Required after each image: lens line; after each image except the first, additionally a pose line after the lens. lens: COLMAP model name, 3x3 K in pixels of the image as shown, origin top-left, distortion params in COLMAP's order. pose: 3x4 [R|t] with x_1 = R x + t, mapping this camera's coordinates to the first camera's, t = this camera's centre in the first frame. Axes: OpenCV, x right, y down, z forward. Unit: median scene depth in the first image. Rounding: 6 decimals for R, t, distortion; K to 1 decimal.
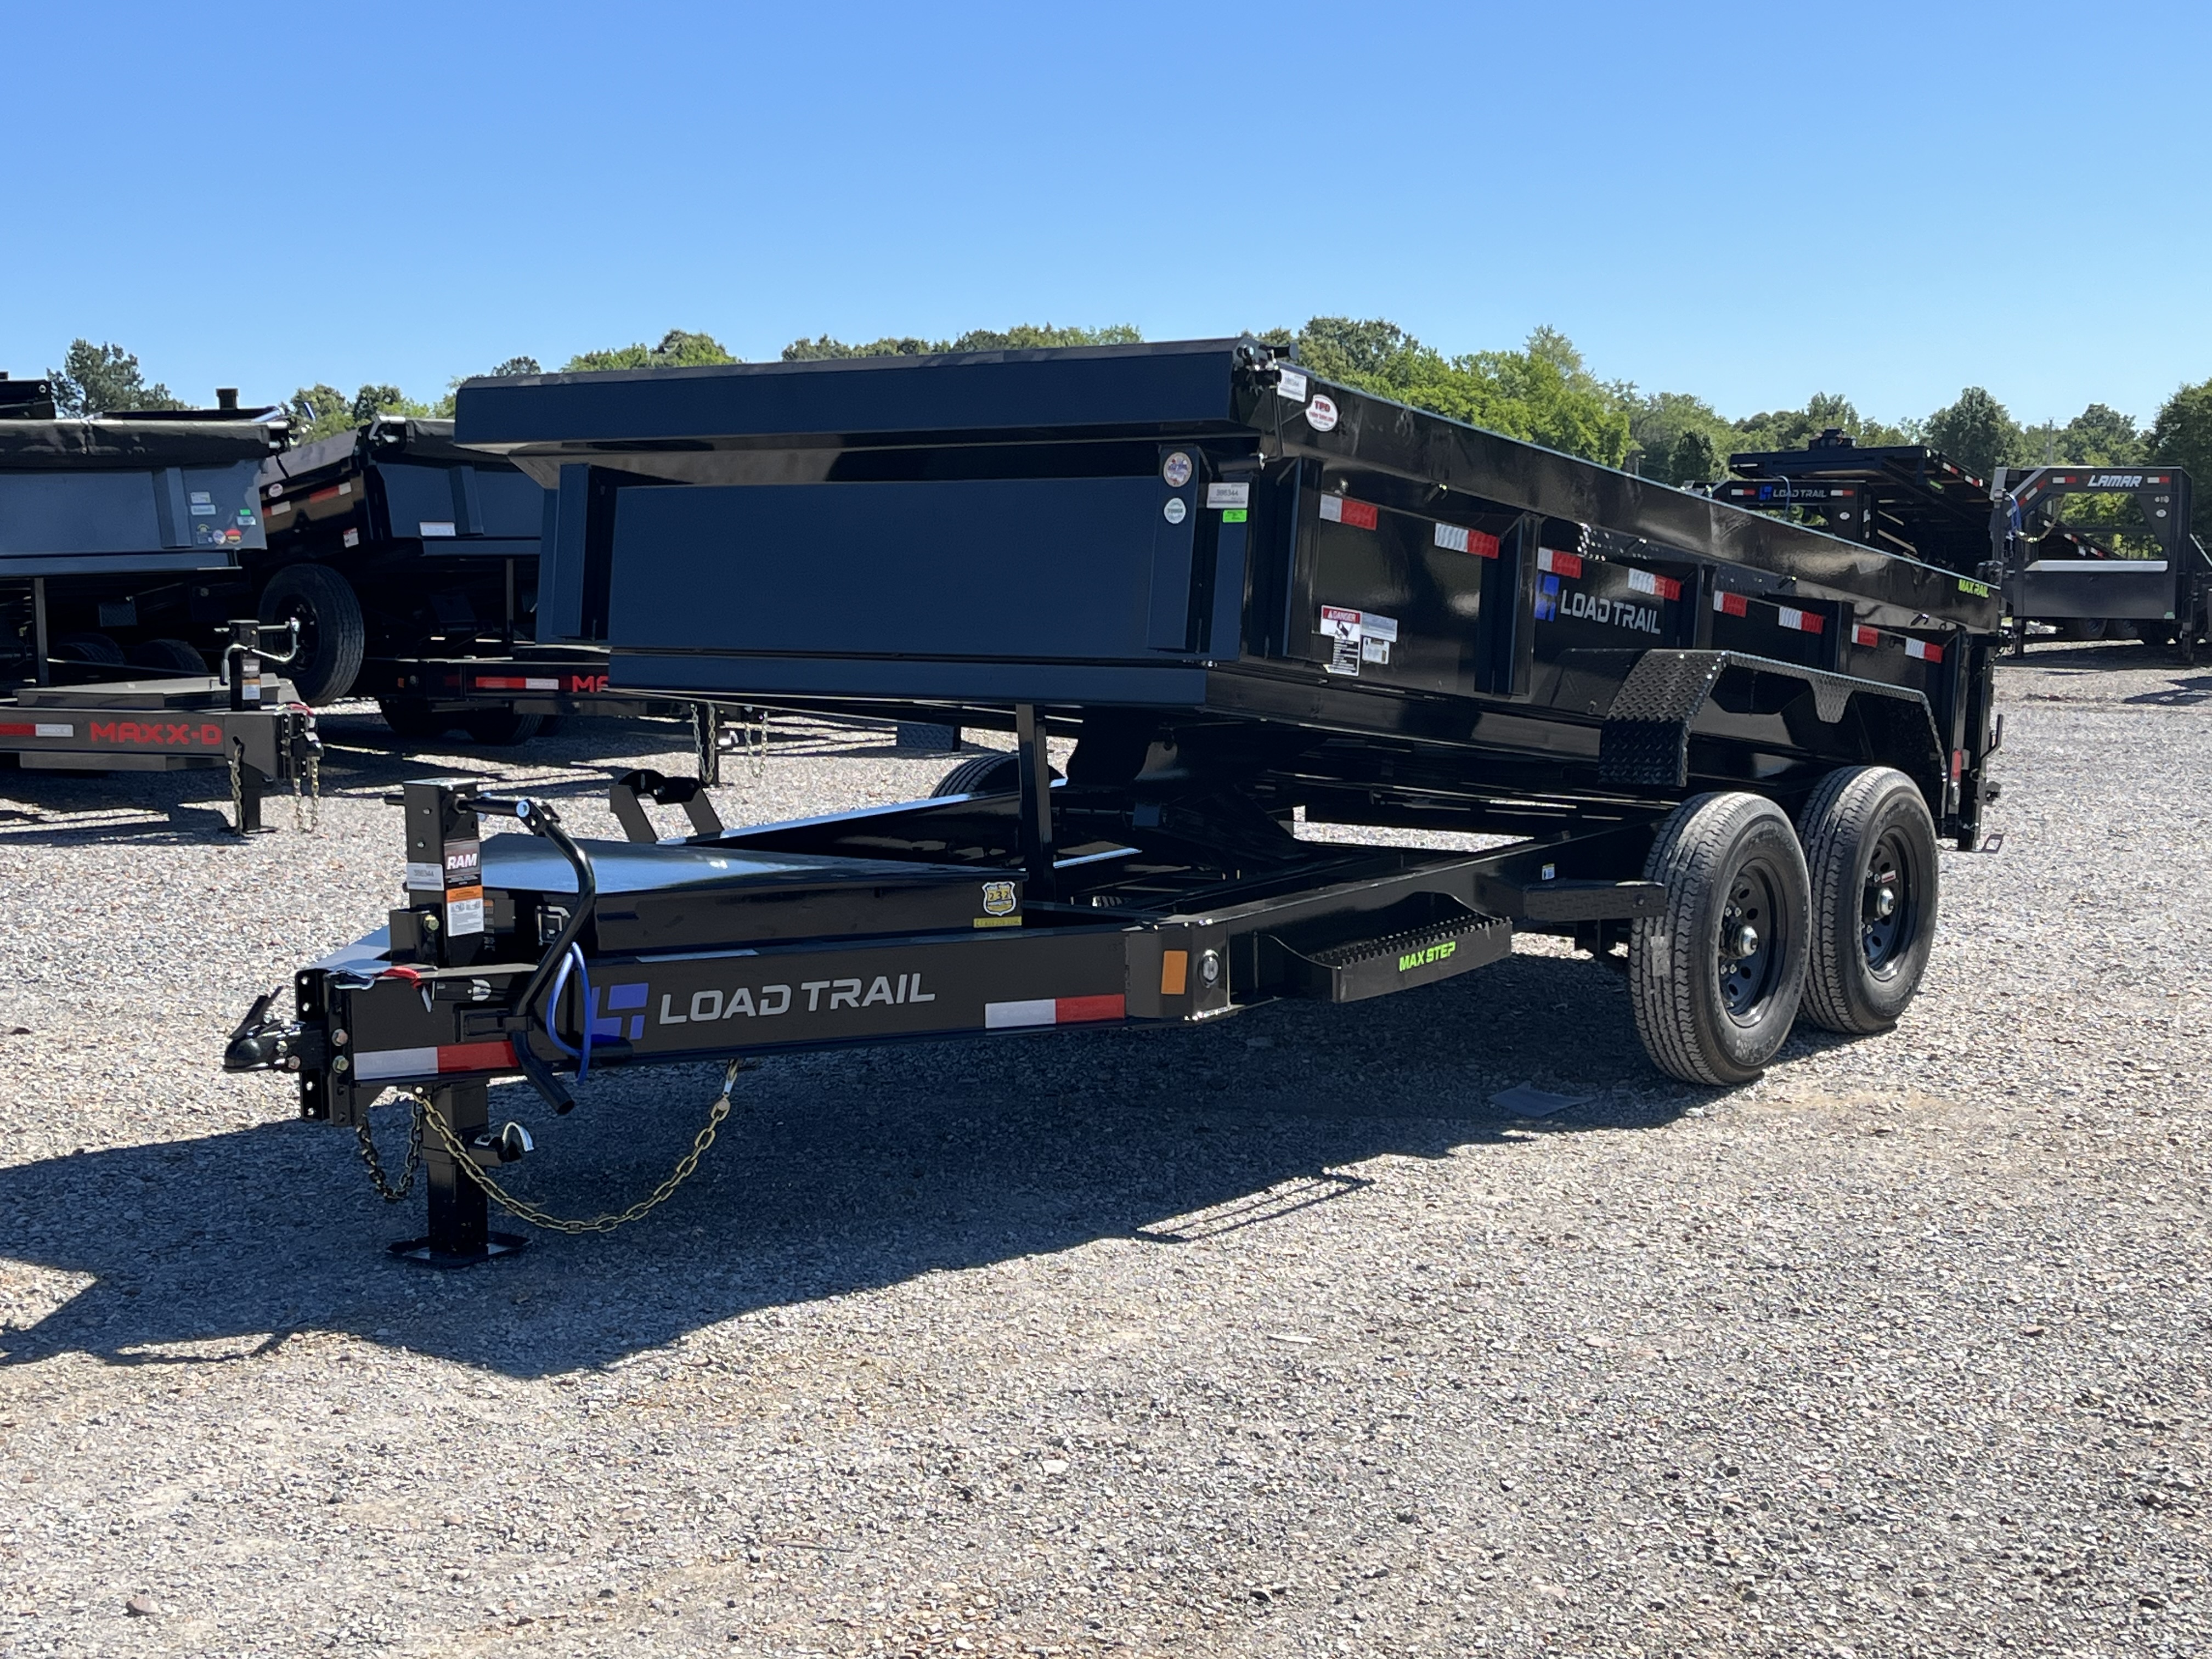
lens RADIAL K [[2940.8, 0, 1106.0], [0, 2940.8, 829.5], [0, 0, 1]] dist [0.128151, -0.380200]
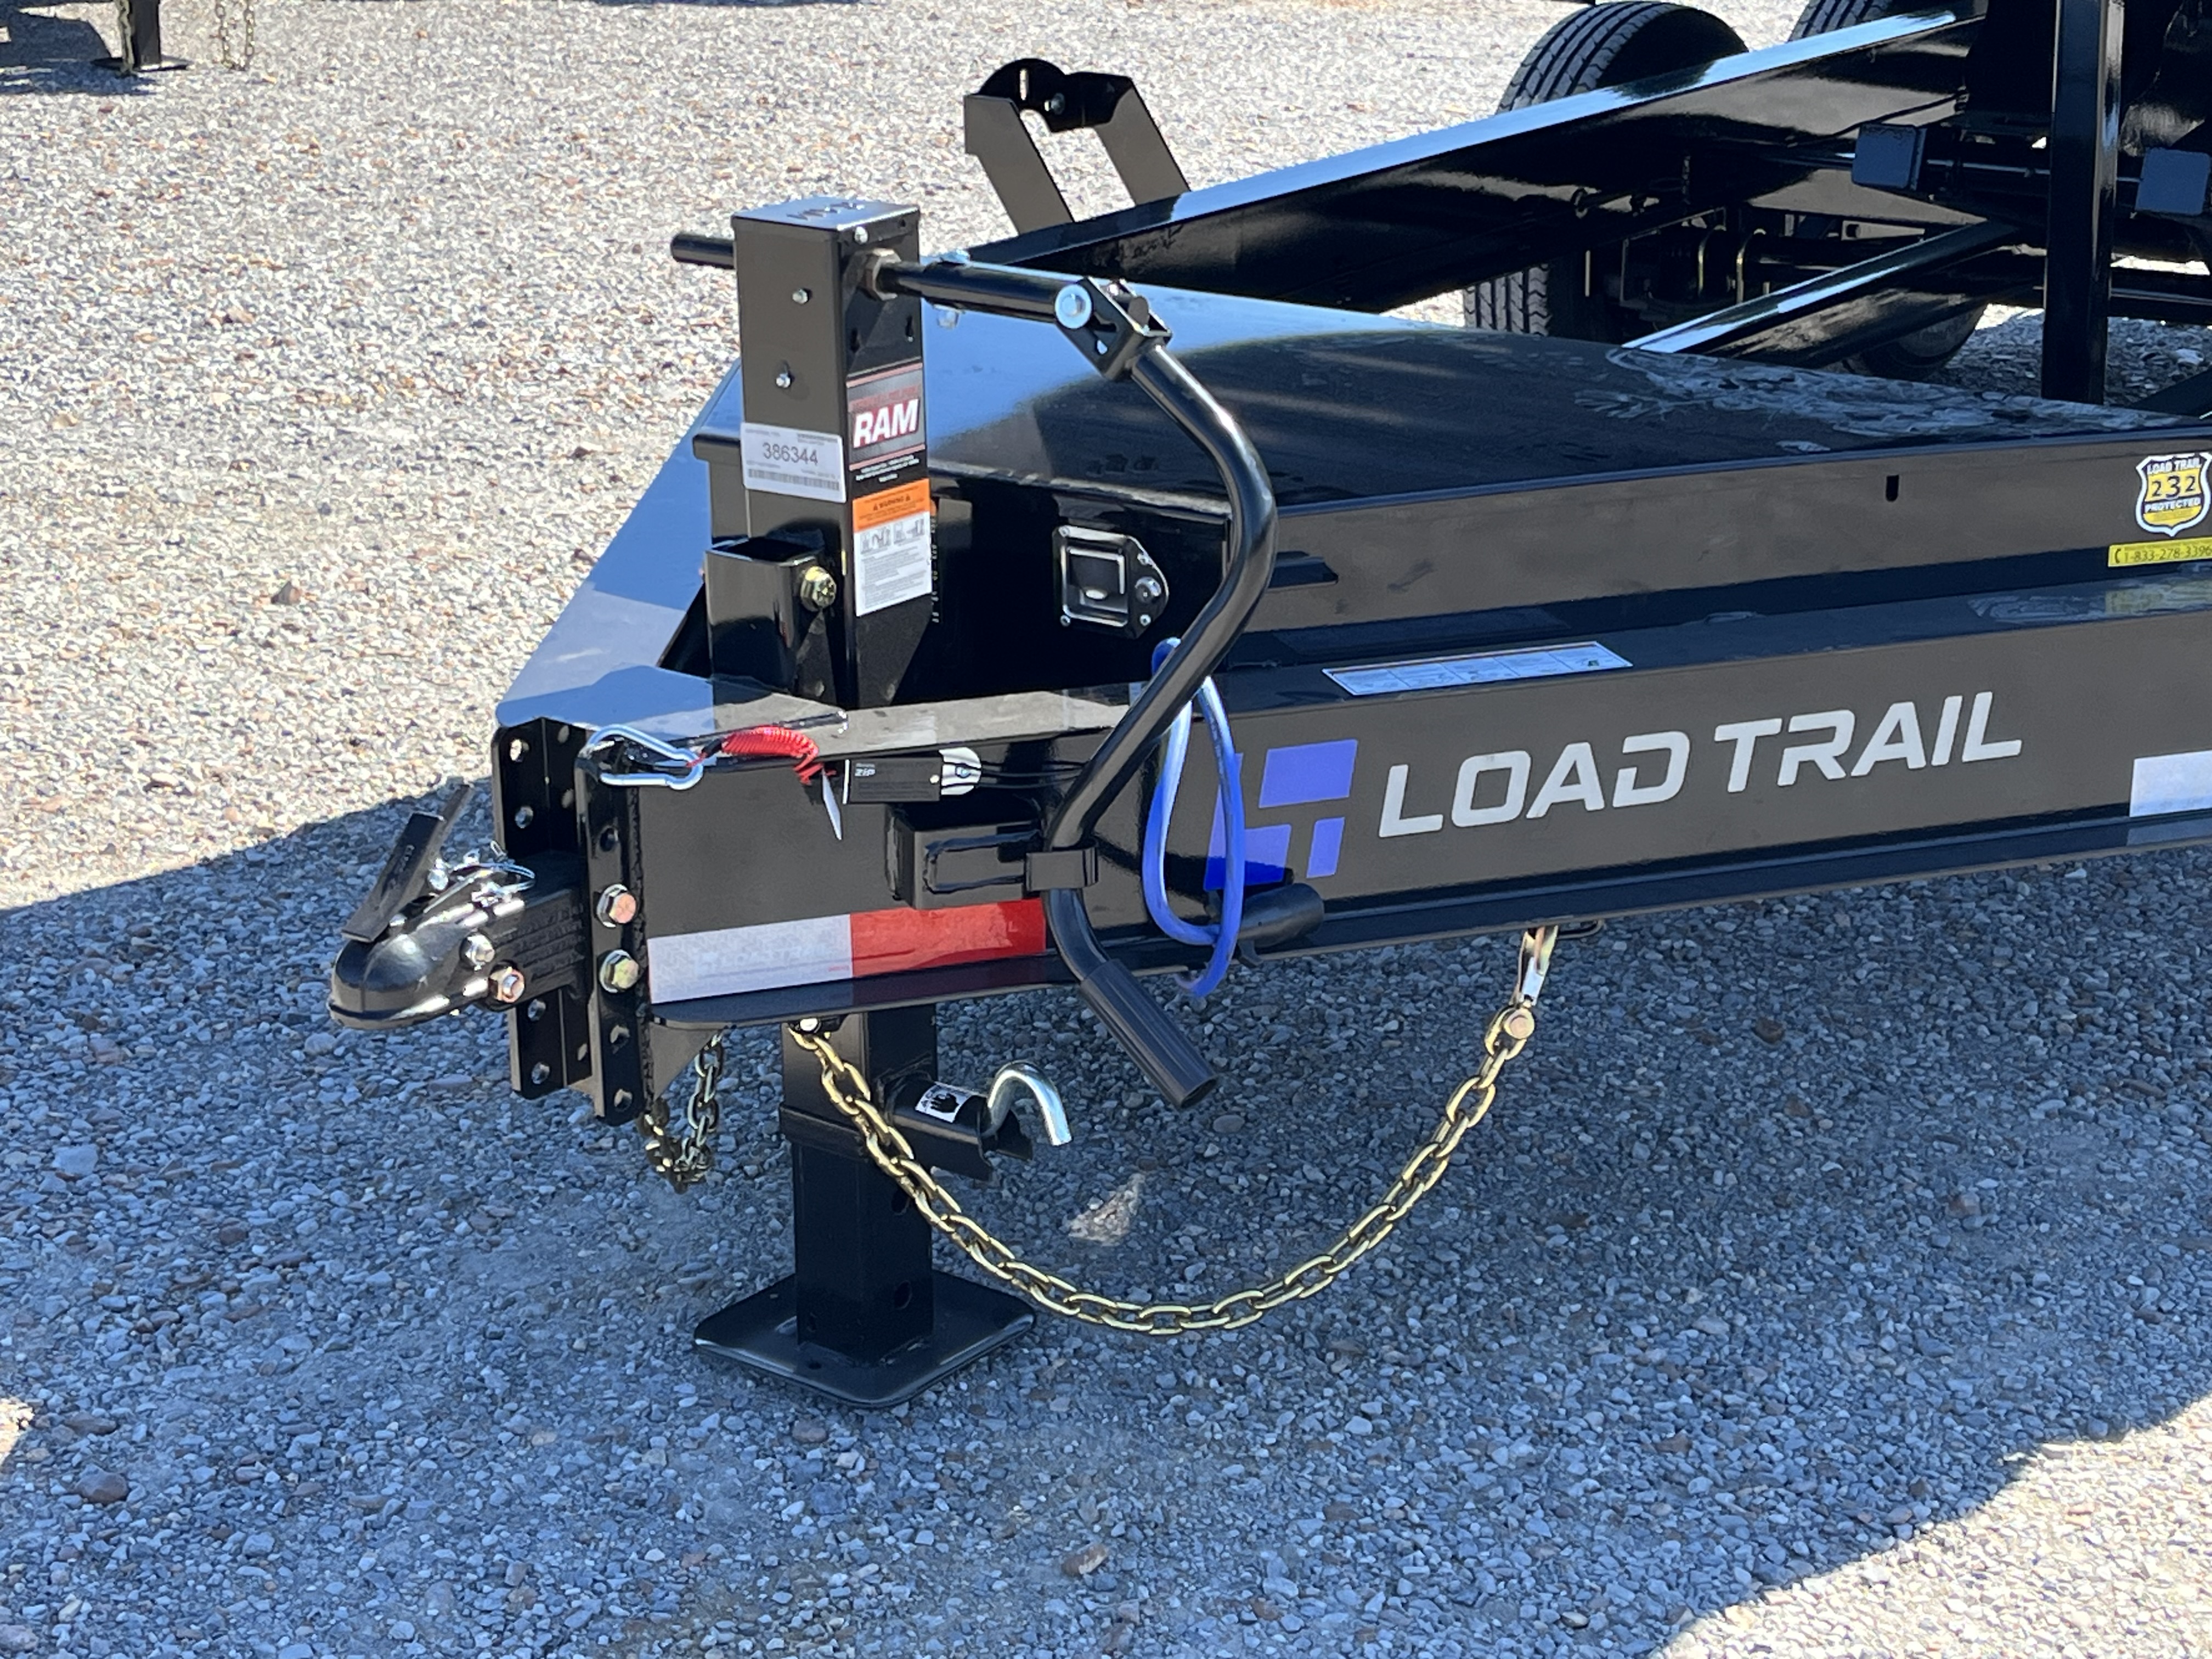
lens RADIAL K [[3799.3, 0, 1106.0], [0, 3799.3, 829.5], [0, 0, 1]] dist [0.249224, -1.160092]
pose [[0.999643, 0.014105, -0.022709, -0.172681], [-0.008857, 0.976248, 0.216477, -0.044953], [0.025223, -0.216198, 0.976024, 0.487221]]
